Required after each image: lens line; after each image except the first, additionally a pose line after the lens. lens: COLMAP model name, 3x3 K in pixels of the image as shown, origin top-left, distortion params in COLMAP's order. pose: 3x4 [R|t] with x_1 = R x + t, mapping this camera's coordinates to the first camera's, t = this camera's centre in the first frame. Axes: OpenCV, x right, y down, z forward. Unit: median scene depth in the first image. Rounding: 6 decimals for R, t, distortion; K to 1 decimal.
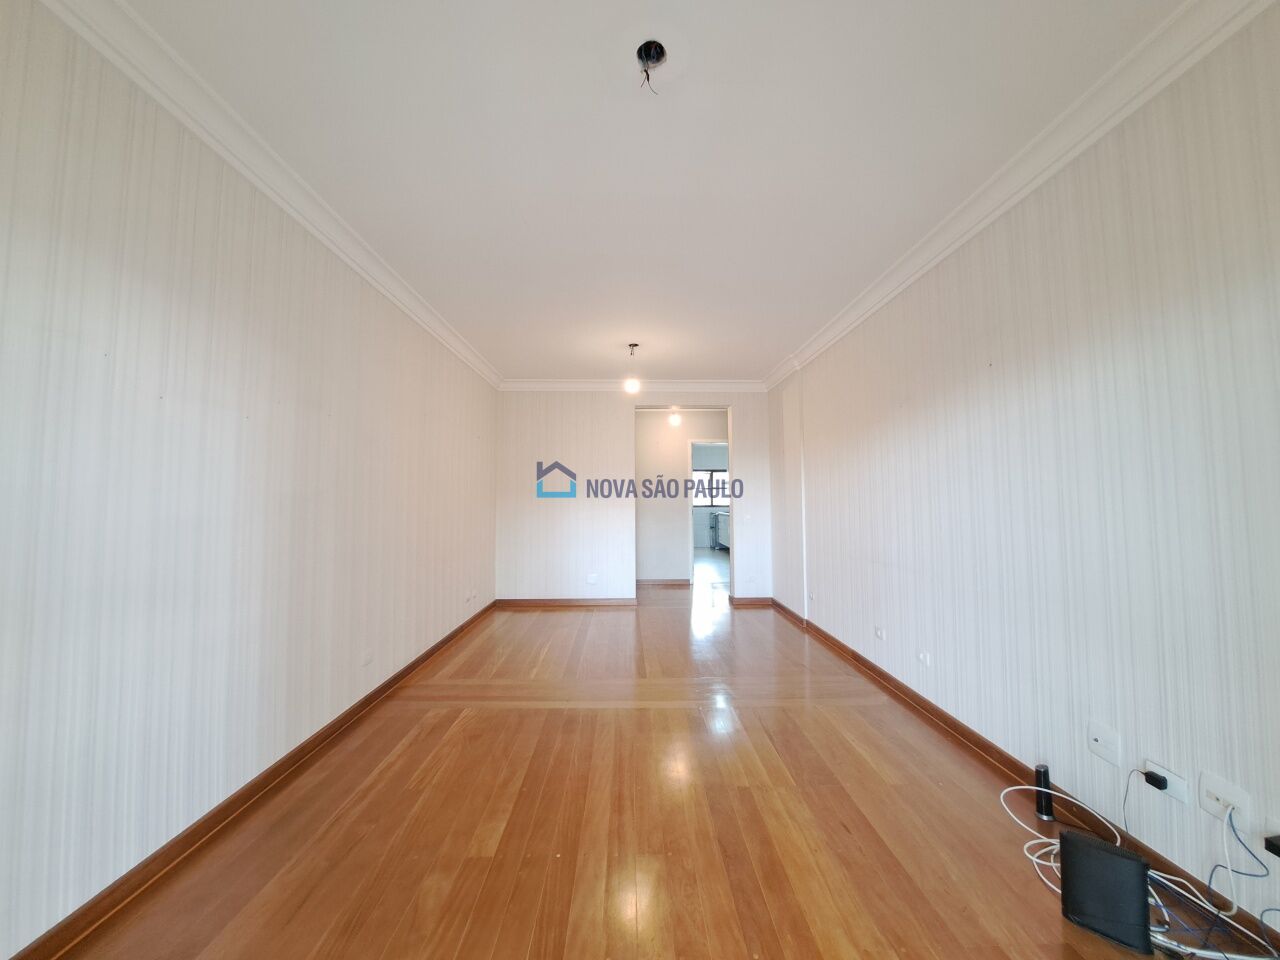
lens RADIAL K [[510.5, 0, 636.7], [0, 510.5, 473.3], [0, 0, 1]] dist [-0.009889, -0.000464]
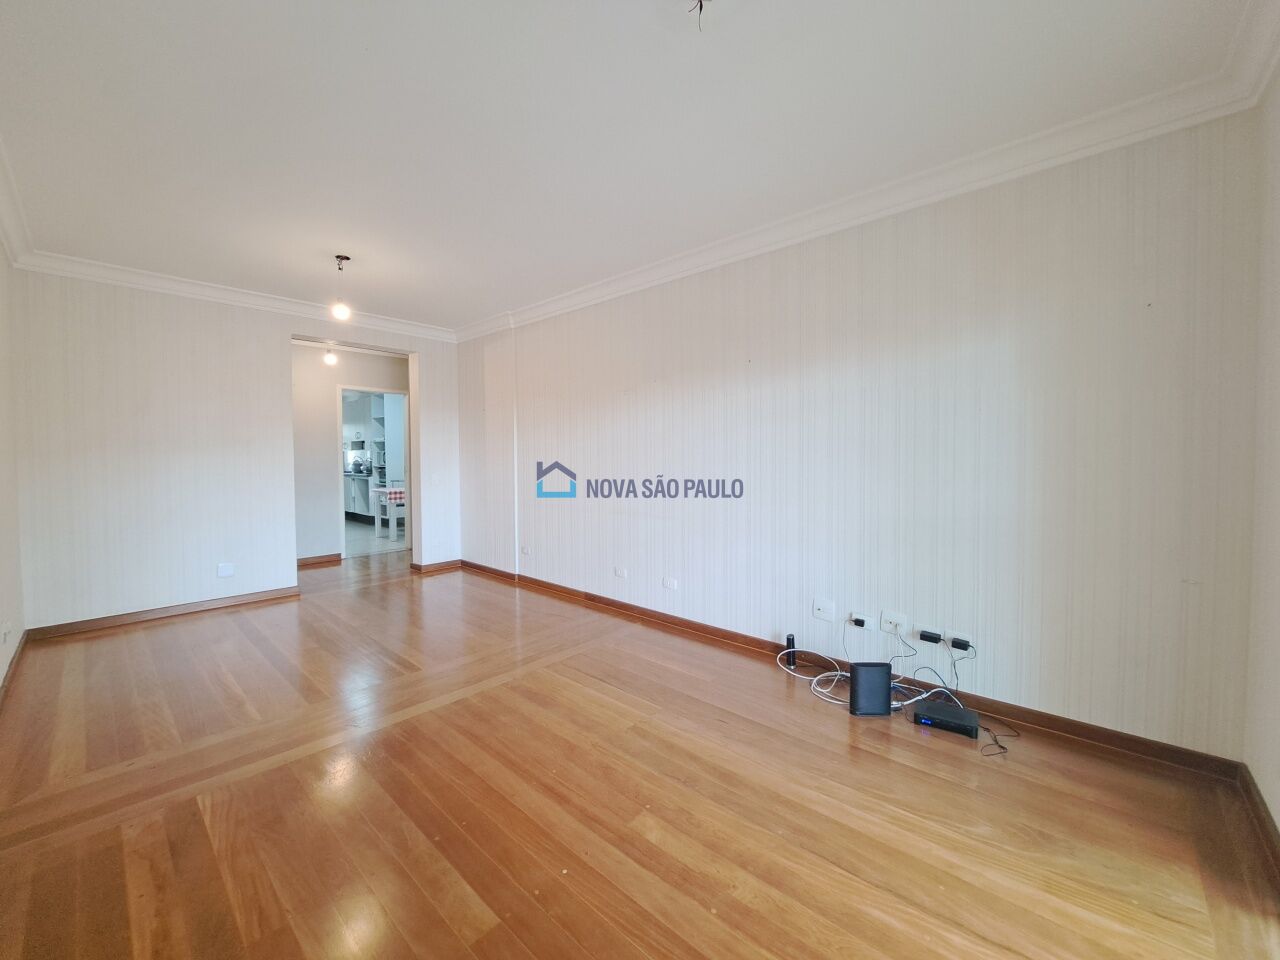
lens RADIAL K [[508.6, 0, 633.8], [0, 508.6, 471.6], [0, 0, 1]] dist [-0.010172, -0.000675]
pose [[0.687023, -0.022272, 0.726294, -0.459812], [-0.037462, 0.997115, 0.066013, 0.003367], [-0.725669, -0.072561, 0.684207, 0.245750]]
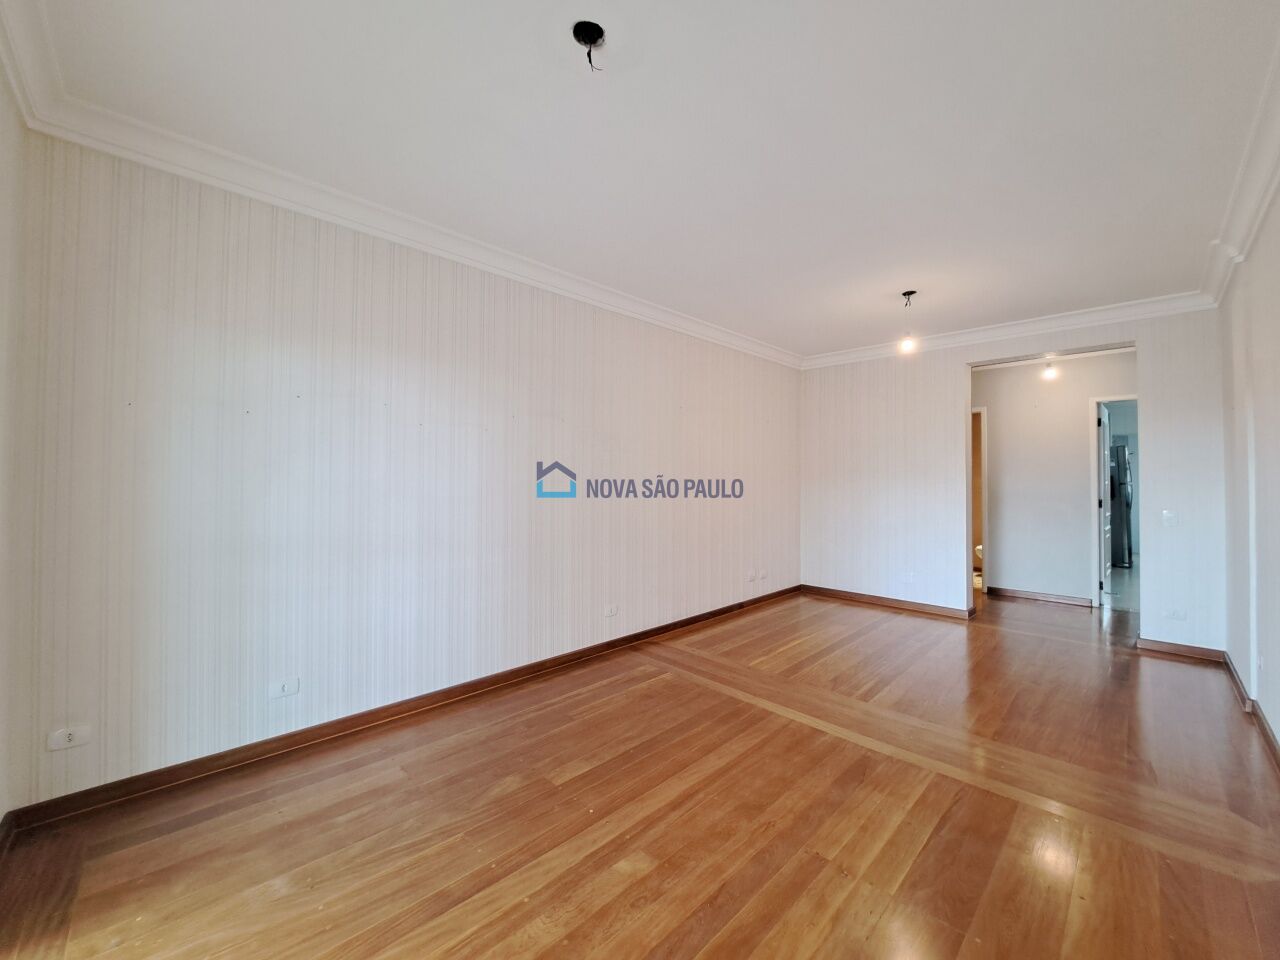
lens RADIAL K [[510.5, 0, 636.7], [0, 510.5, 473.3], [0, 0, 1]] dist [-0.009889, -0.000464]
pose [[0.687438, 0.000040, -0.726243, 0.485688], [0.032586, 0.998991, 0.030900, -0.014139], [0.725511, -0.044907, 0.686743, 0.224573]]
